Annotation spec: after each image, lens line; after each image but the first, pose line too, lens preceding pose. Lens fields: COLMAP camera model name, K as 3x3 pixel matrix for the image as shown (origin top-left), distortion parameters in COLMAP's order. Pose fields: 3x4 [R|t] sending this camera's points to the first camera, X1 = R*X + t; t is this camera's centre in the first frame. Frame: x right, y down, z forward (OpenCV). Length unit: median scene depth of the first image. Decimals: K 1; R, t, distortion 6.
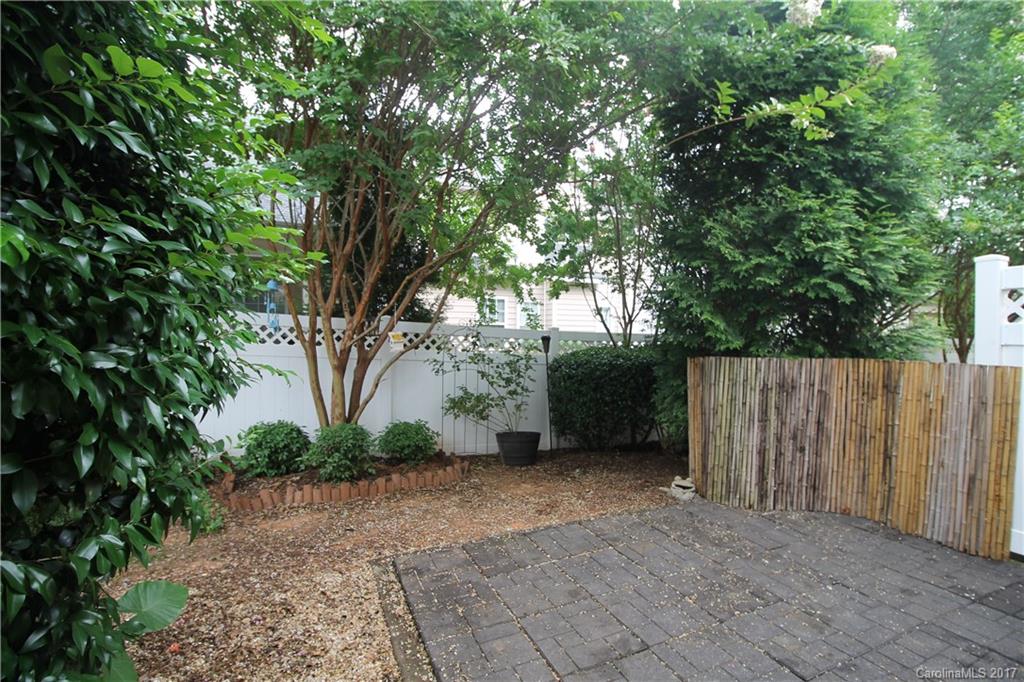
lens RADIAL K [[480.4, 0, 512.9], [0, 480.4, 325.2], [0, 0, 1]] dist [-0.017066, -0.000686]
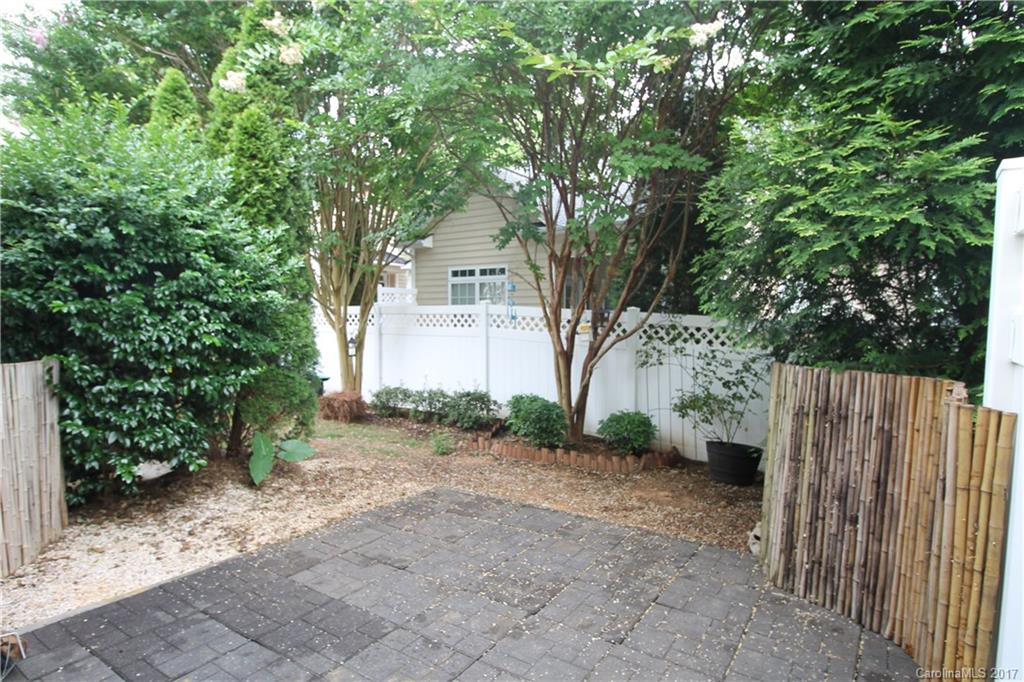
lens RADIAL K [[557.1, 0, 512.7], [0, 557.1, 318.3], [0, 0, 1]] dist [-0.028279, 0.000036]
pose [[0.534388, 0.003003, -0.845234, 0.965896], [0.004651, 0.999968, 0.006493, -0.004221], [0.845226, -0.007401, 0.534357, 0.260320]]
